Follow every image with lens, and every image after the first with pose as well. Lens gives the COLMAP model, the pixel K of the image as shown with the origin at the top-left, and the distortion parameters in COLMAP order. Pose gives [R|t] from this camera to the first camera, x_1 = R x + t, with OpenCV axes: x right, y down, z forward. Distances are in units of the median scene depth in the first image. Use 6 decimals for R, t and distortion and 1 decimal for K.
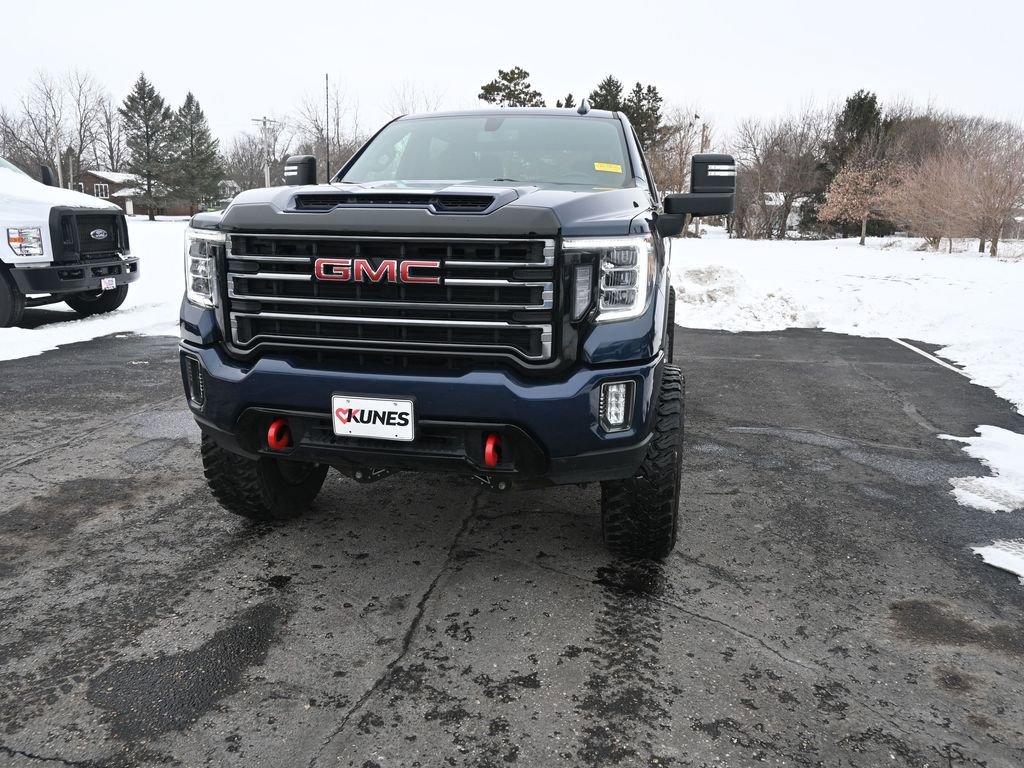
lens RADIAL K [[784.7, 0, 513.4], [0, 784.7, 381.3], [0, 0, 1]] dist [-0.002111, -0.001839]
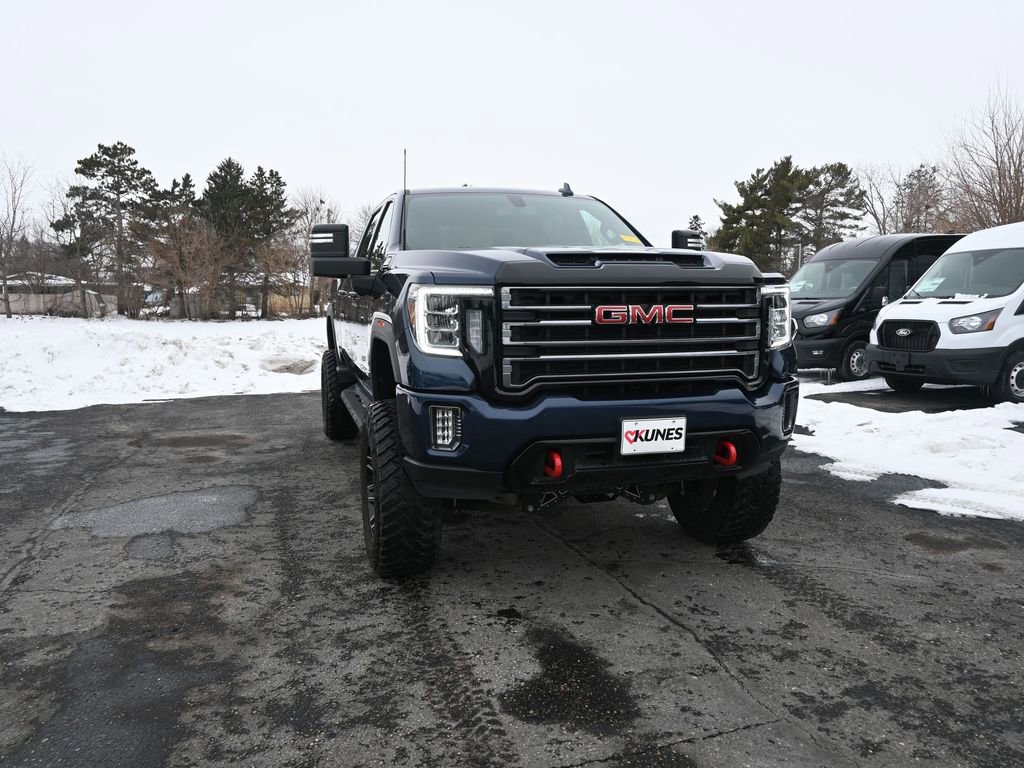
lens RADIAL K [[784.7, 0, 513.5], [0, 784.7, 383.1], [0, 0, 1]] dist [-0.002111, -0.001839]
pose [[0.882411, -0.068095, 0.465526, -0.755129], [0.114007, 0.990929, -0.071154, 0.022577], [-0.456458, 0.115861, 0.882169, 0.026546]]
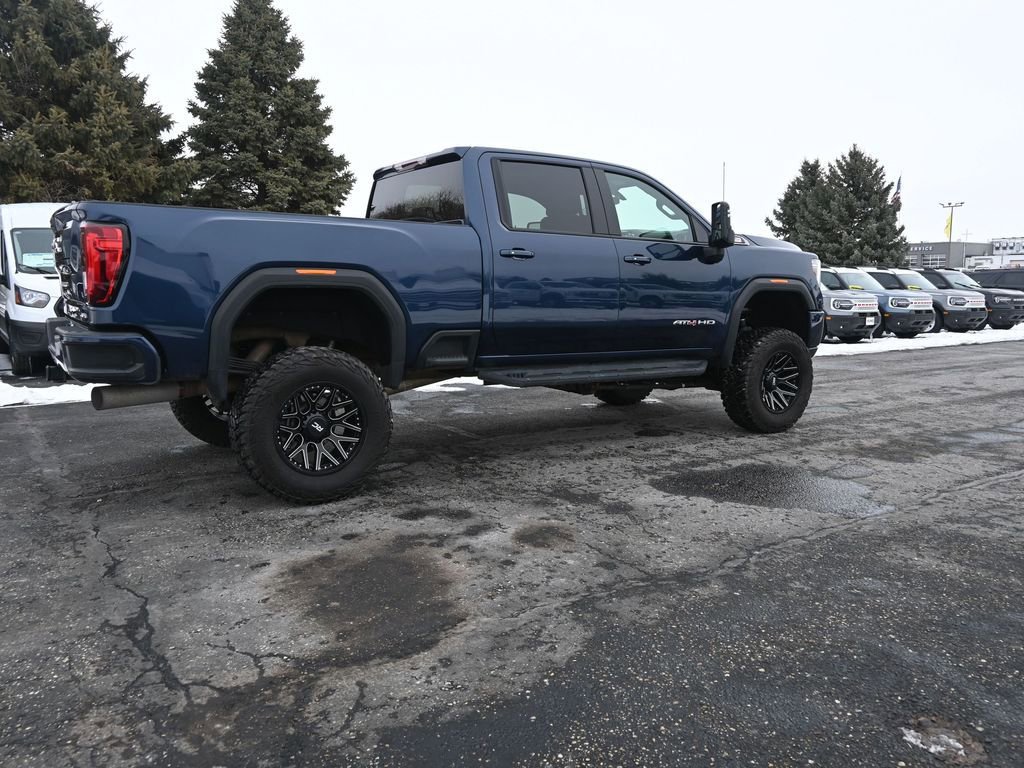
lens RADIAL K [[784.7, 0, 517.5], [0, 784.7, 379.0], [0, 0, 1]] dist [-0.002111, -0.001839]
pose [[-0.705760, -0.101295, 0.701172, -1.304194], [0.138267, 0.950998, 0.276558, -0.565715], [-0.694827, 0.292133, -0.657171, 2.929700]]
